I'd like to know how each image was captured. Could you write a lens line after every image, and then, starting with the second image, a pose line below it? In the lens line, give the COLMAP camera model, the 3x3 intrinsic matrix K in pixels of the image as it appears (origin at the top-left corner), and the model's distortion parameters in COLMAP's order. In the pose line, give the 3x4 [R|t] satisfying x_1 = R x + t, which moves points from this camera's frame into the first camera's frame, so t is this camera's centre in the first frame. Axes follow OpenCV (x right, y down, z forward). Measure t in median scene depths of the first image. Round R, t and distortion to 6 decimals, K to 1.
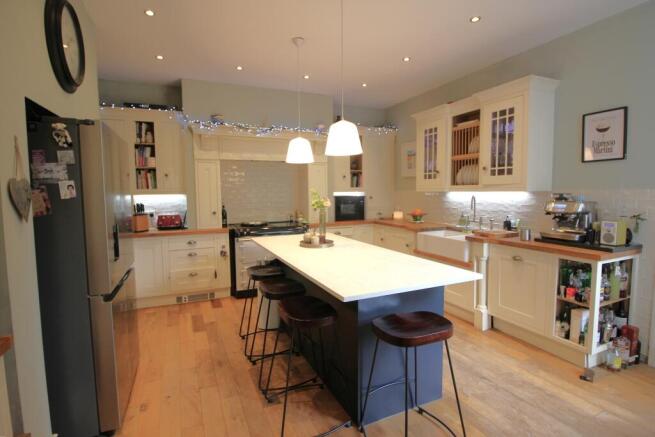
lens RADIAL K [[315.4, 0, 327.5], [0, 315.4, 218.5], [0, 0, 1]] dist [-0.000025, -0.000083]
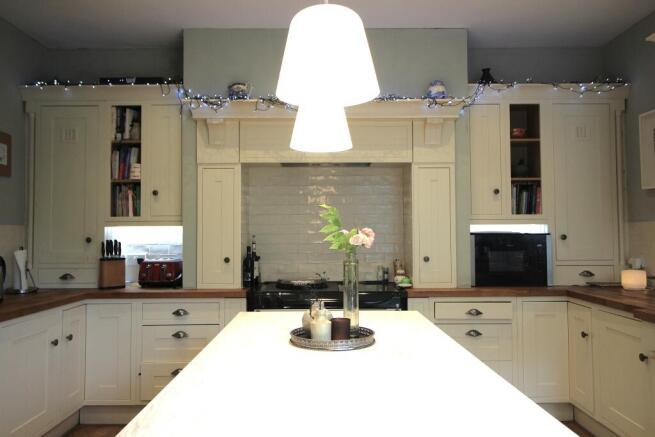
lens RADIAL K [[510.4, 0, 327.5], [0, 510.4, 218.5], [0, 0, 1]] dist [0.004060, -0.000703]
pose [[0.917462, -0.004410, -0.397798, 0.156170], [-0.041201, 0.993508, -0.106039, -0.002490], [0.395684, 0.113676, 0.911324, 0.266250]]
